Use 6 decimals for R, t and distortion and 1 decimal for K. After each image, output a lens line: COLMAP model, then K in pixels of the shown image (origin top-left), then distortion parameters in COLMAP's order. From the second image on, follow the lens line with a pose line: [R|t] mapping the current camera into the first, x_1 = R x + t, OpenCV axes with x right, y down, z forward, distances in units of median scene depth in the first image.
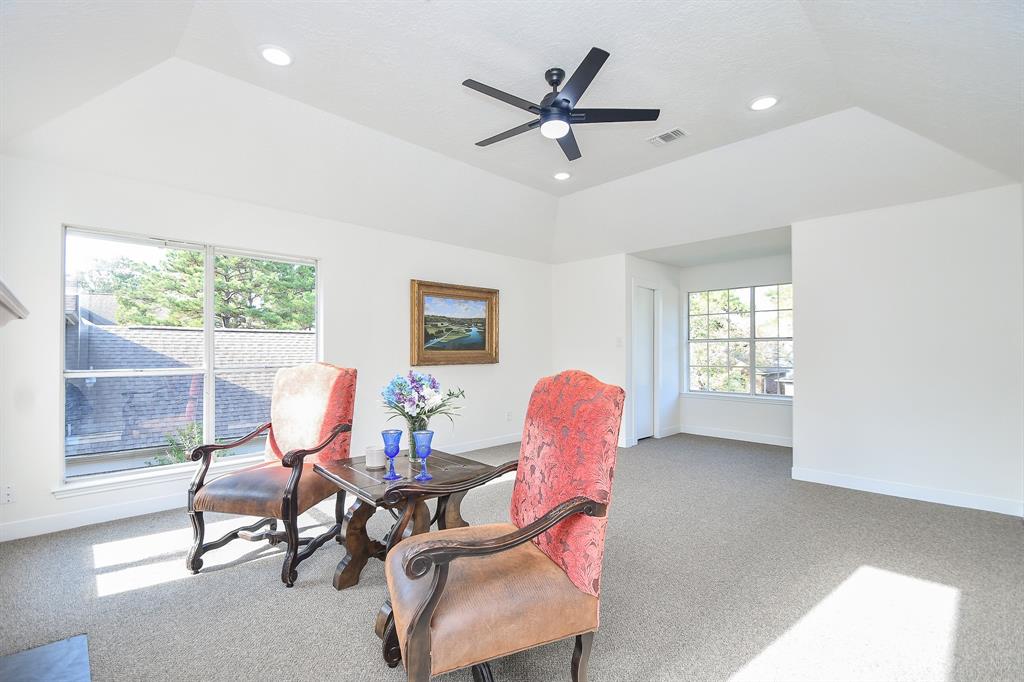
lens RADIAL K [[461.5, 0, 499.1], [0, 461.5, 343.9], [0, 0, 1]] dist [-0.003624, -0.001111]
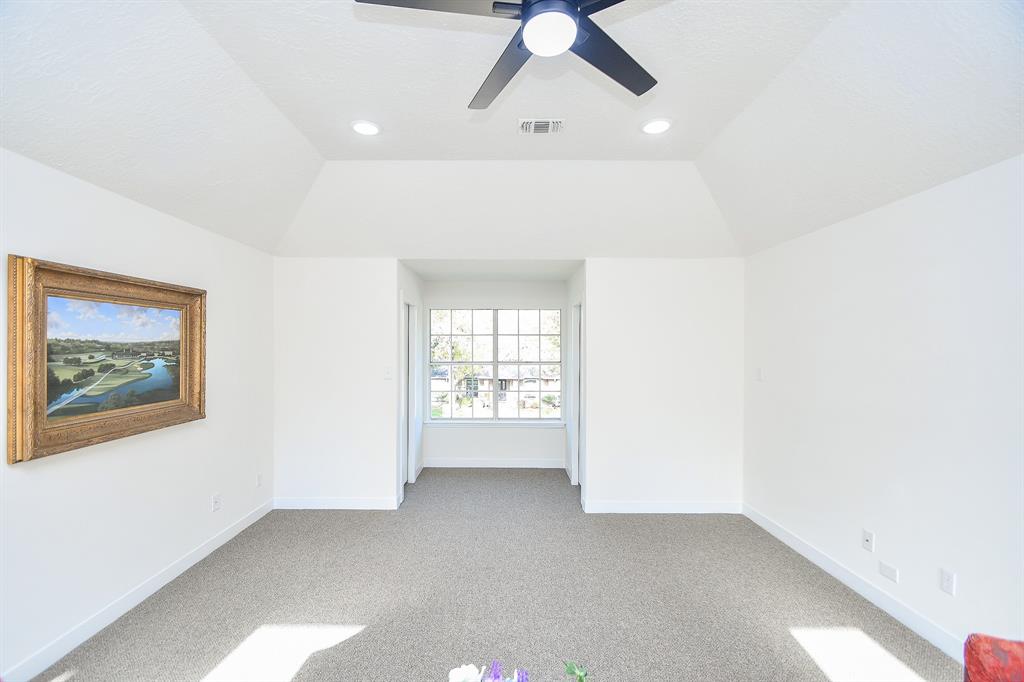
lens RADIAL K [[446.9, 0, 498.4], [0, 446.9, 349.3], [0, 0, 1]] dist [0.026565, -0.025752]
pose [[0.695157, -0.001175, 0.718857, -0.160129], [-0.012412, 0.999830, 0.013637, -0.060930], [-0.718751, -0.018402, 0.695024, 0.376862]]
